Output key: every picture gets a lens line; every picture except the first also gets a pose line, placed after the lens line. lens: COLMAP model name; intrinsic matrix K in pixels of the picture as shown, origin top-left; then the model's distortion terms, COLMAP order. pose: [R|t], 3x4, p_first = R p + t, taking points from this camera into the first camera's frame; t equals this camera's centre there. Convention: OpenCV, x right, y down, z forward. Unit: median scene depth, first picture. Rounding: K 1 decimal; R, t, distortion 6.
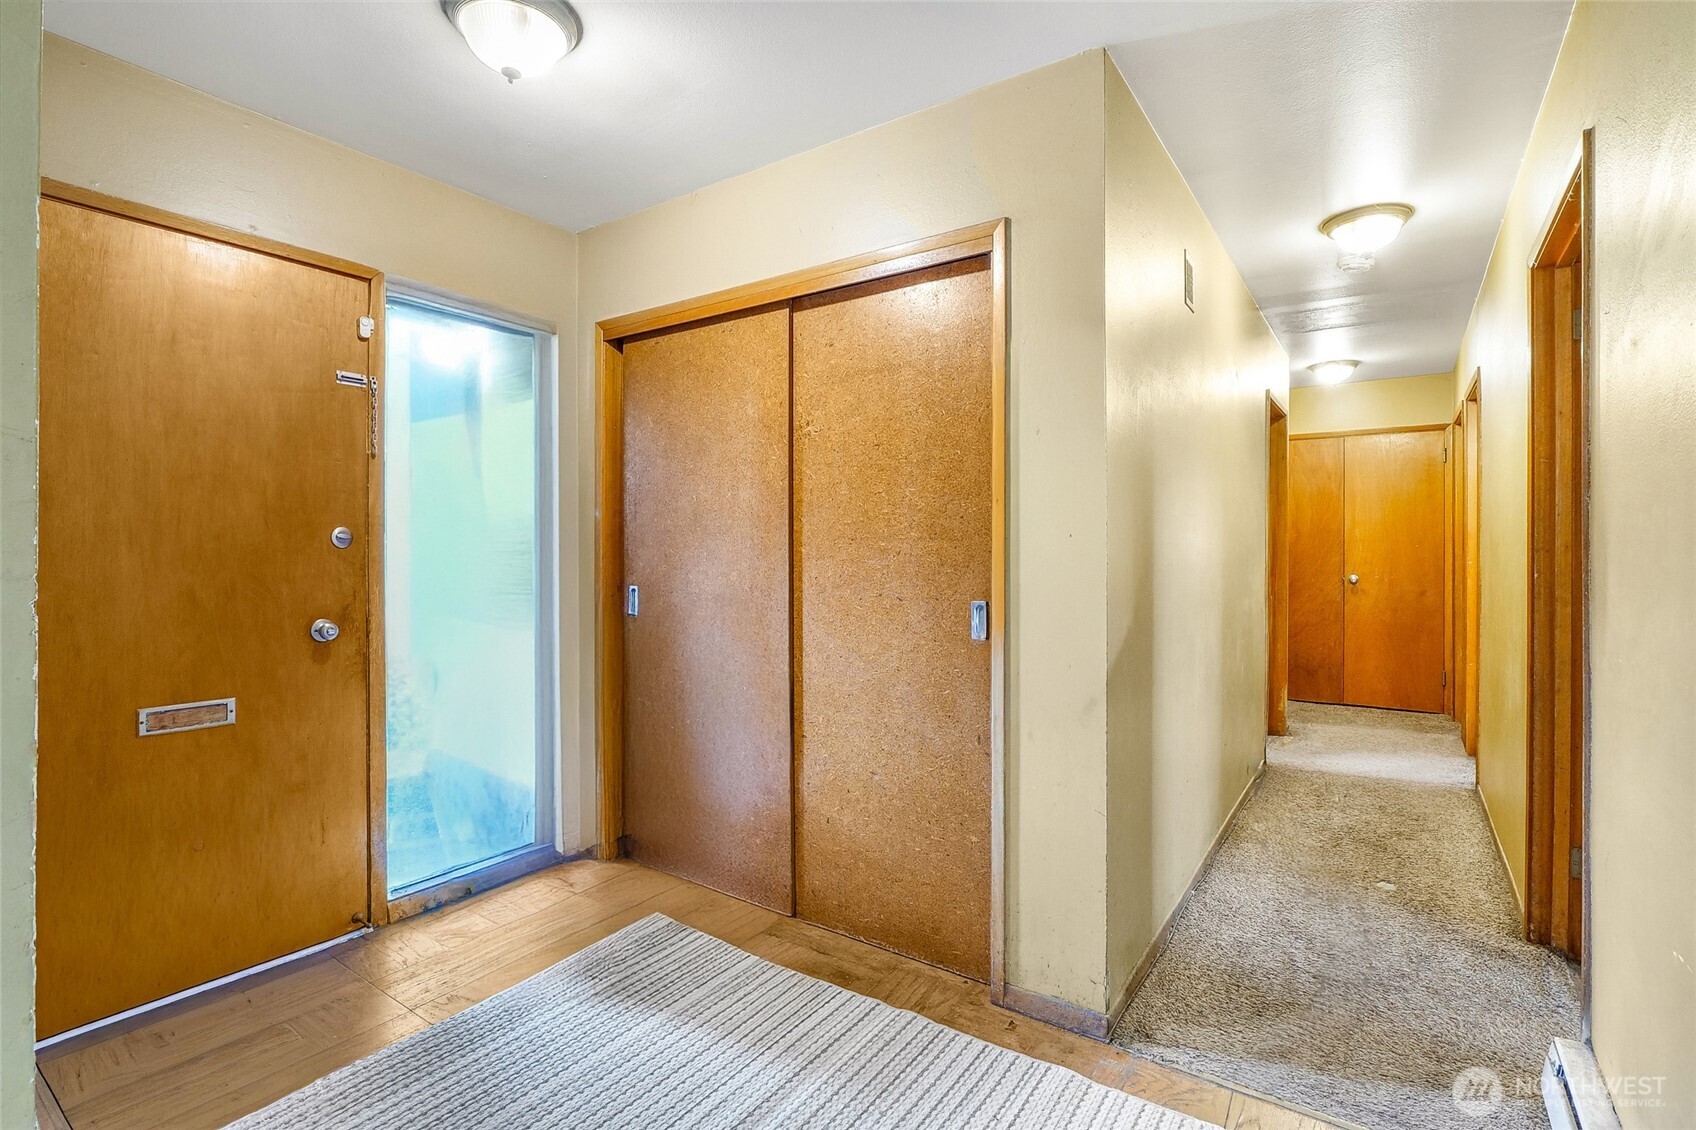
lens RADIAL K [[794.5, 0, 844.6], [0, 794.5, 550.6], [0, 0, 1]] dist [-0.017972, -0.000544]
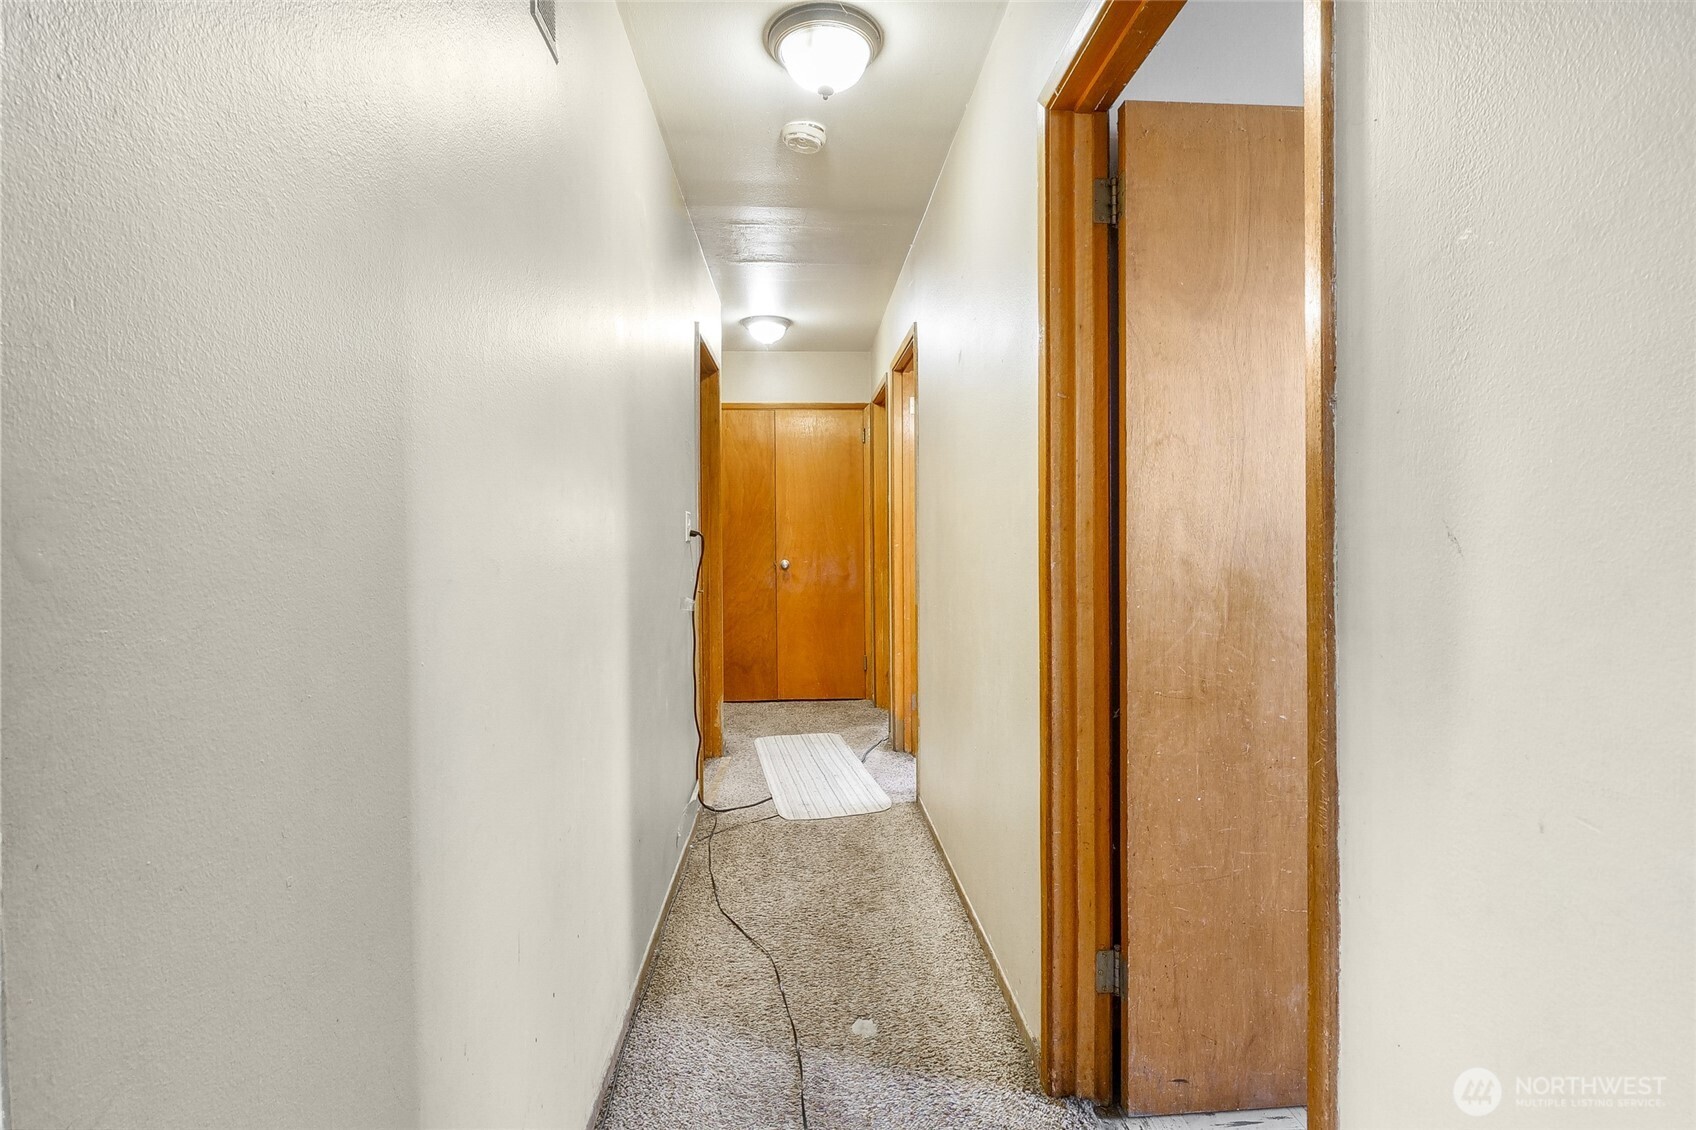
lens RADIAL K [[794.5, 0, 844.6], [0, 794.5, 550.6], [0, 0, 1]] dist [-0.017972, -0.000544]
pose [[0.785213, -0.019856, 0.618908, 0.169465], [0.009247, 0.999750, 0.020343, 0.002130], [-0.619157, -0.010251, 0.785200, 0.307776]]
